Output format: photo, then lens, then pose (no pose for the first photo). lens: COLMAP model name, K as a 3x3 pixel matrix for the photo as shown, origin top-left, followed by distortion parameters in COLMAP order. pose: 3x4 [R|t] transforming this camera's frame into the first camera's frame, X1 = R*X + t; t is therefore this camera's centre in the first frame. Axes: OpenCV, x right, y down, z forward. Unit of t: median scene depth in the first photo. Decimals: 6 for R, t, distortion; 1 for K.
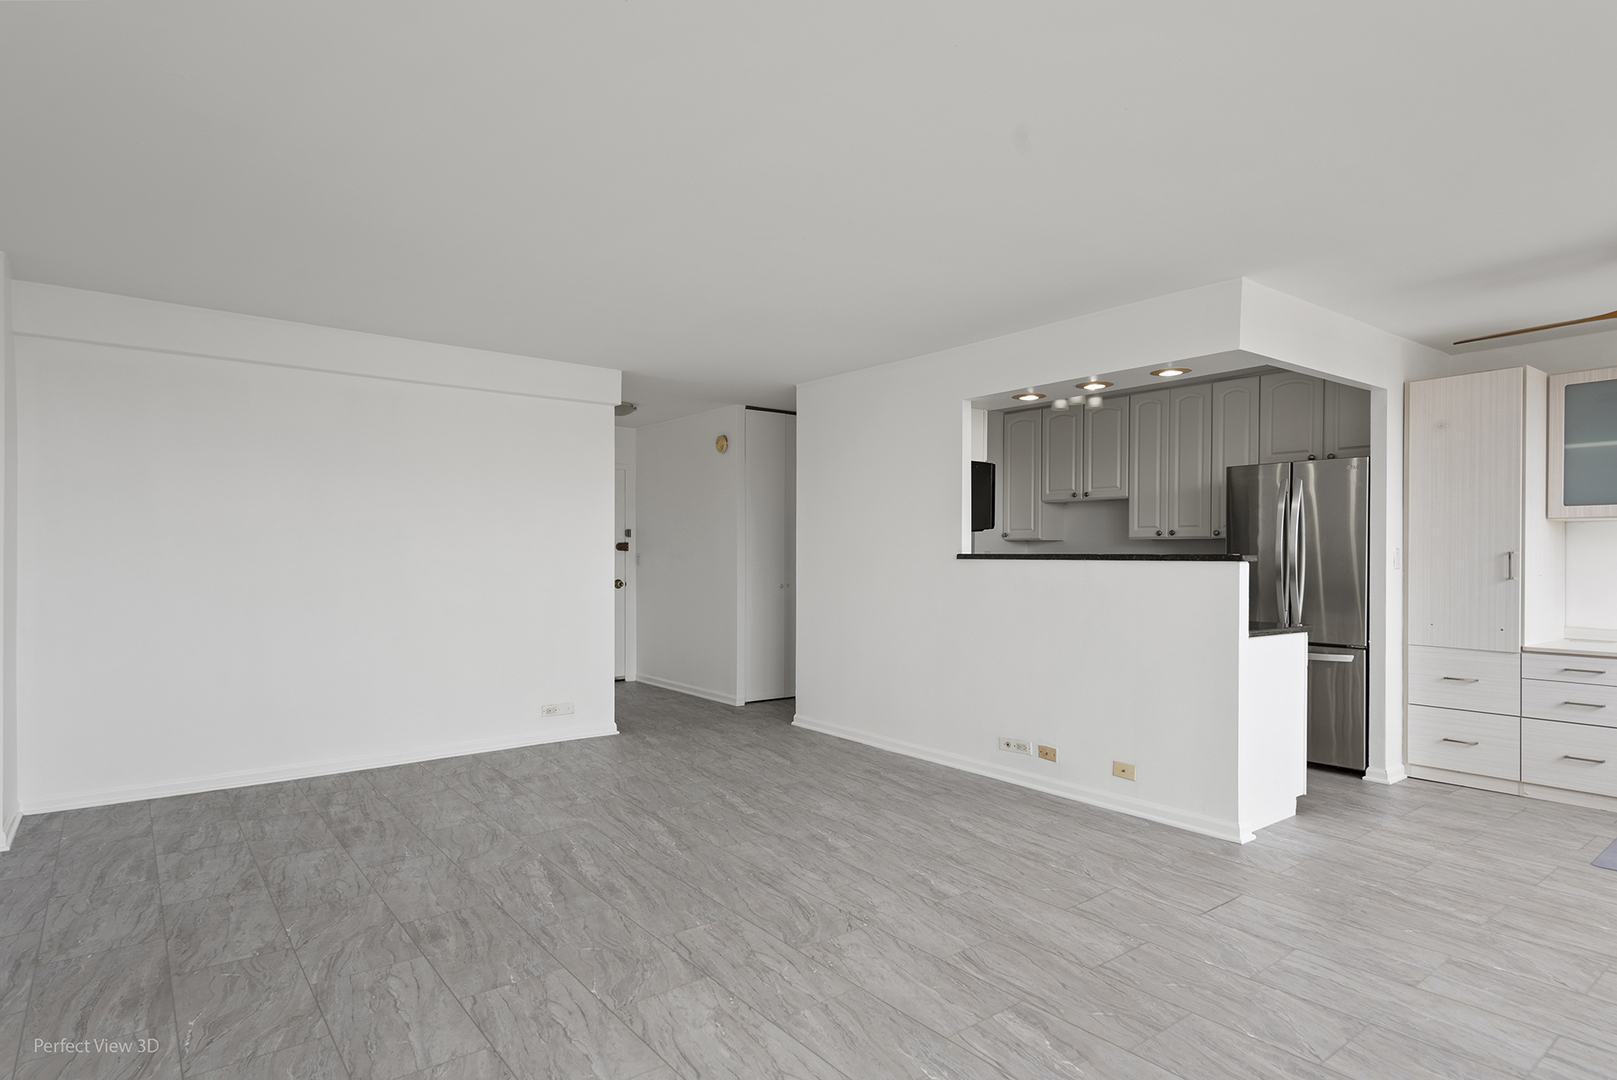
lens RADIAL K [[875.4, 0, 781.3], [0, 875.4, 561.7], [0, 0, 1]] dist [0.031984, -0.017330]
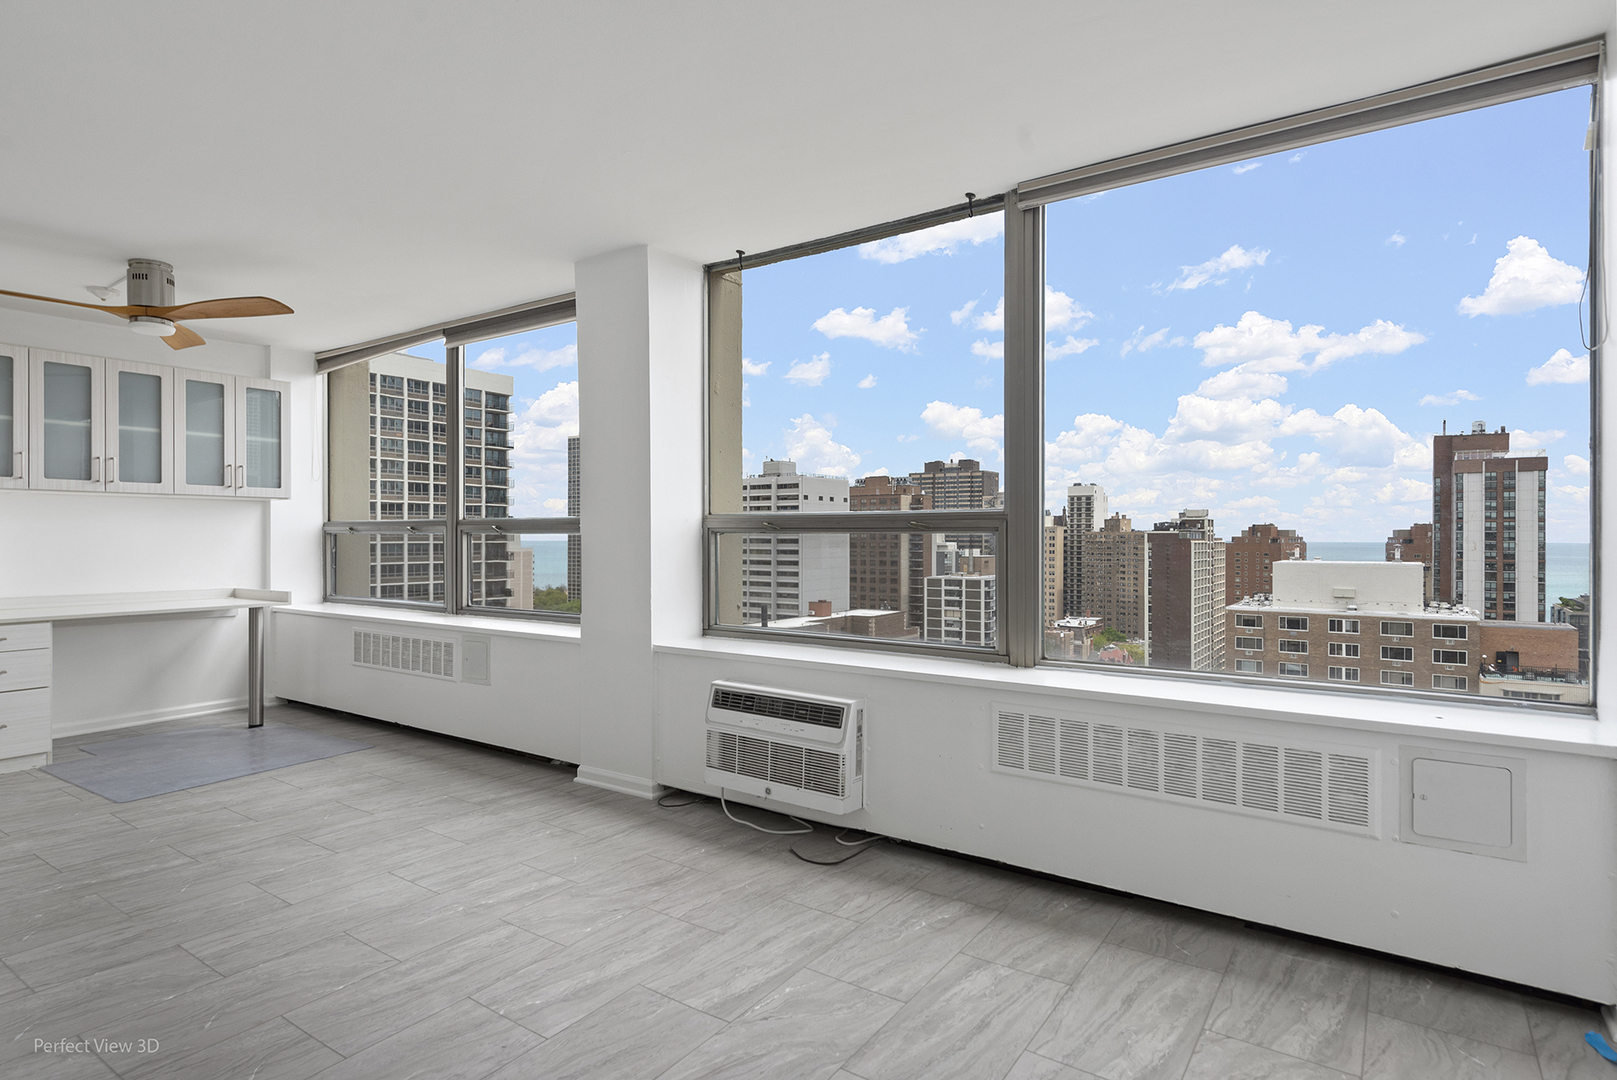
lens RADIAL K [[861.7, 0, 799.6], [0, 861.7, 537.1], [0, 0, 1]] dist [0.025461, -0.014128]
pose [[-0.309065, -0.001803, 0.951039, -0.319079], [0.006004, 0.999975, 0.003847, 0.008975], [-0.951022, 0.006899, -0.309047, 0.441408]]
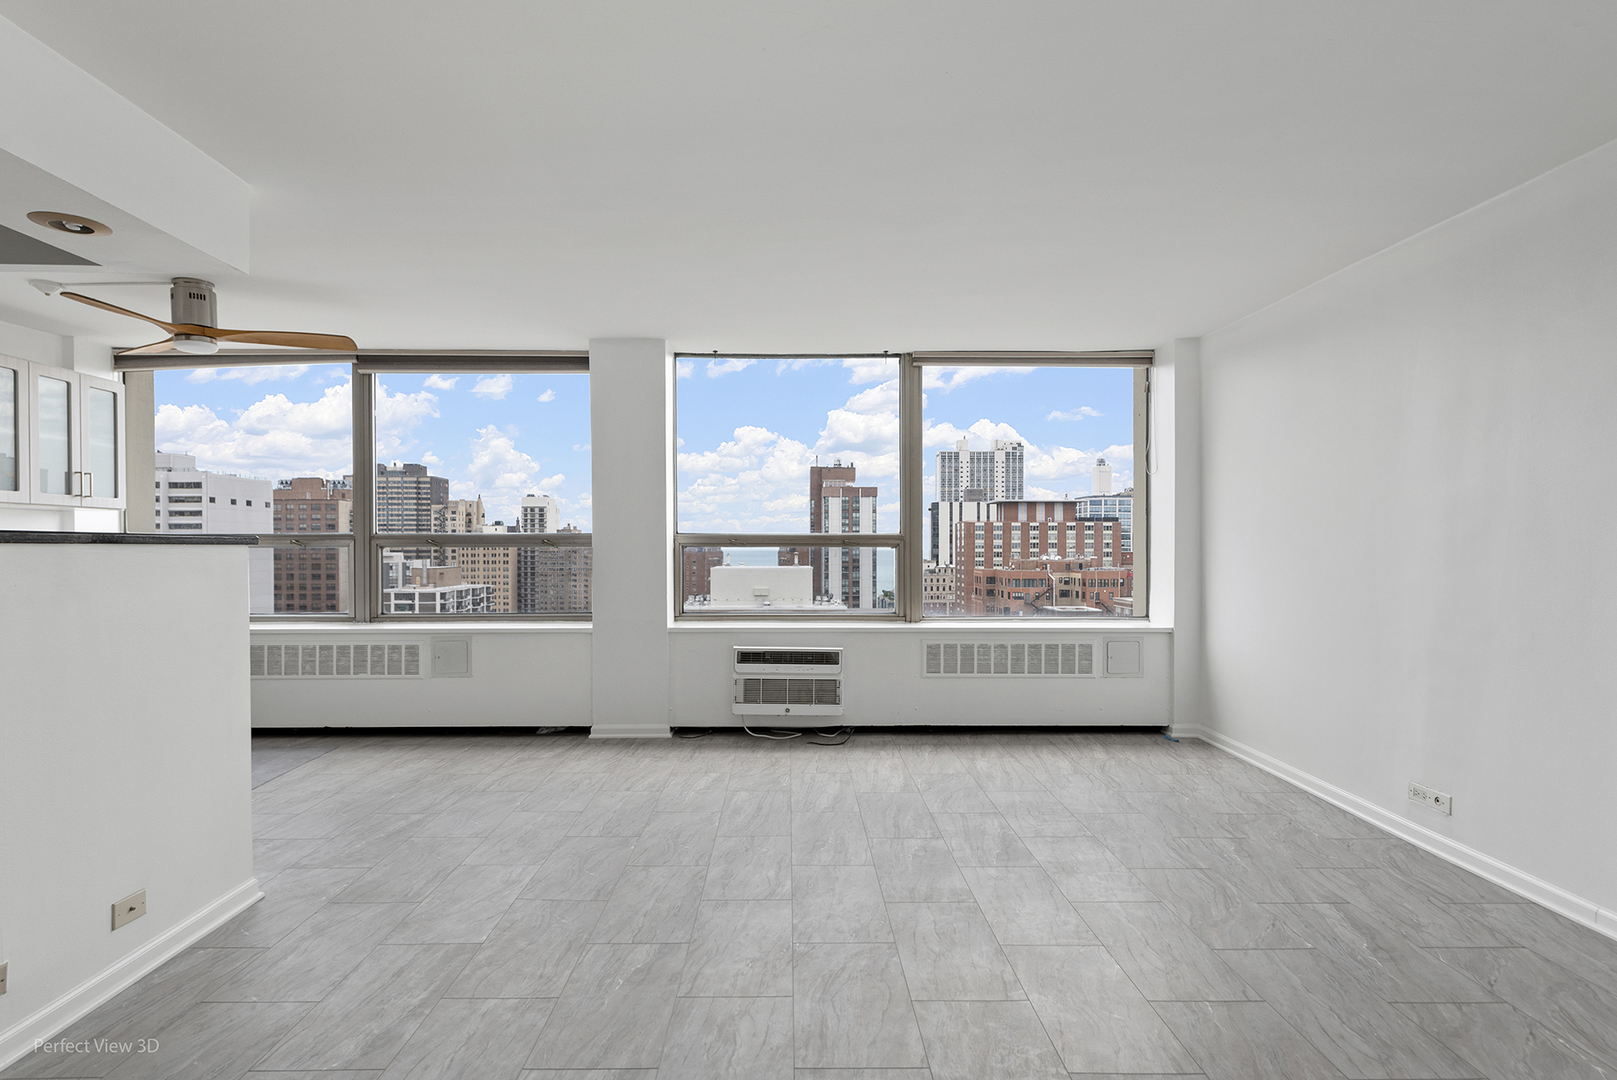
lens RADIAL K [[856.4, 0, 797.4], [0, 856.4, 553.1], [0, 0, 1]] dist [0.033627, -0.013670]
pose [[-0.807405, -0.004596, 0.589980, -0.302963], [0.004910, 0.999883, 0.014509, -0.001633], [-0.589977, 0.014611, -0.807288, 1.218423]]
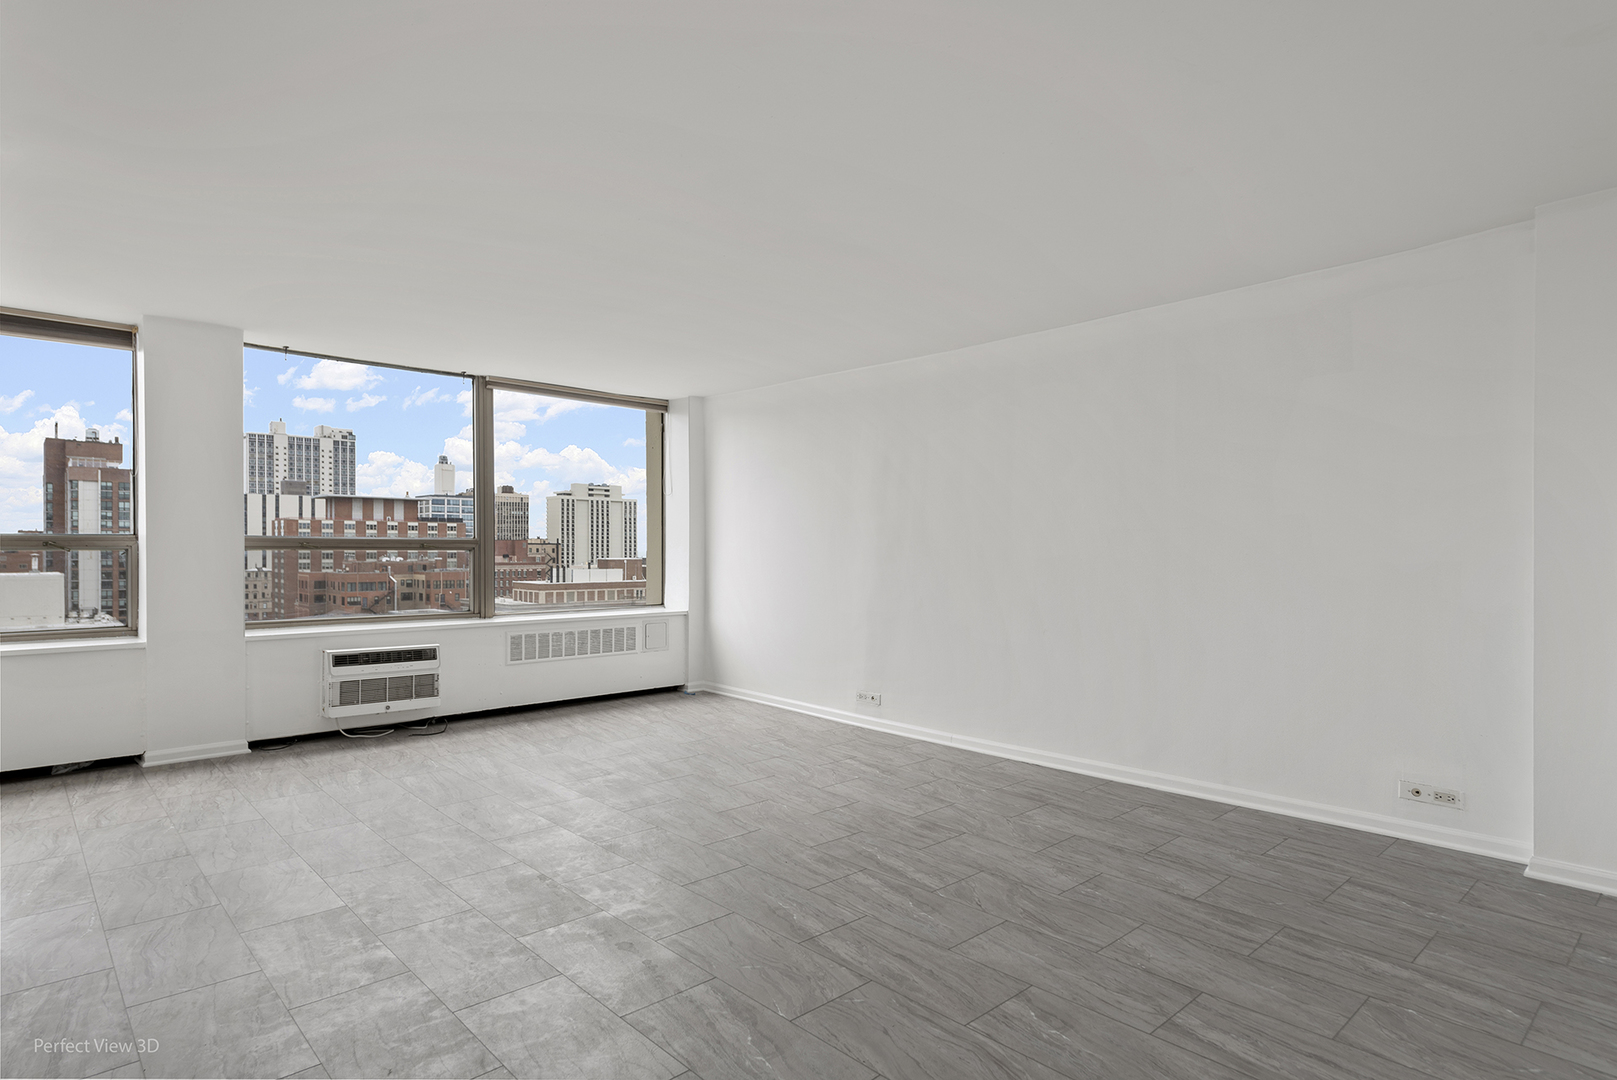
lens RADIAL K [[864.7, 0, 797.5], [0, 864.7, 556.8], [0, 0, 1]] dist [0.035222, -0.014101]
pose [[-0.994933, -0.002523, -0.100507, -0.042118], [-0.004363, 0.999827, 0.018093, -0.009732], [0.100444, 0.018440, -0.994772, 1.595003]]
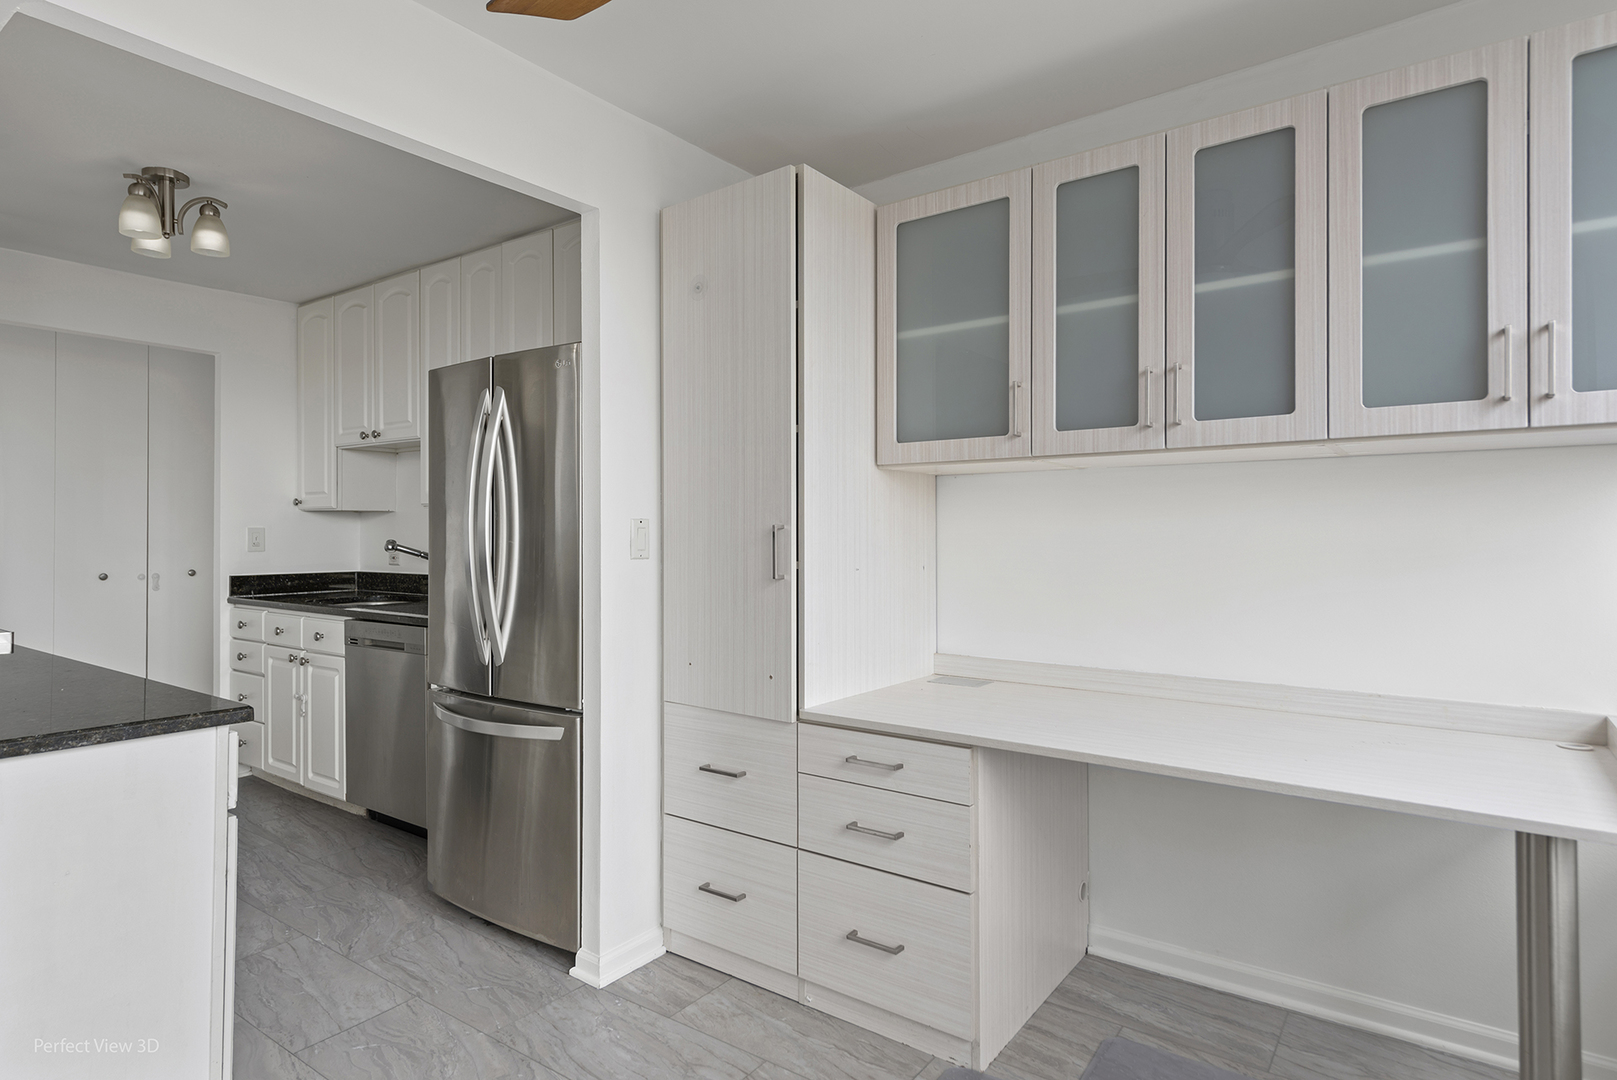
lens RADIAL K [[881.7, 0, 790.4], [0, 881.7, 530.5], [0, 0, 1]] dist [0.030040, -0.016173]
pose [[0.959013, -0.001163, 0.283359, 0.733183], [0.004991, 0.999906, -0.012785, -0.001782], [-0.283317, 0.013675, 0.958929, 0.546663]]
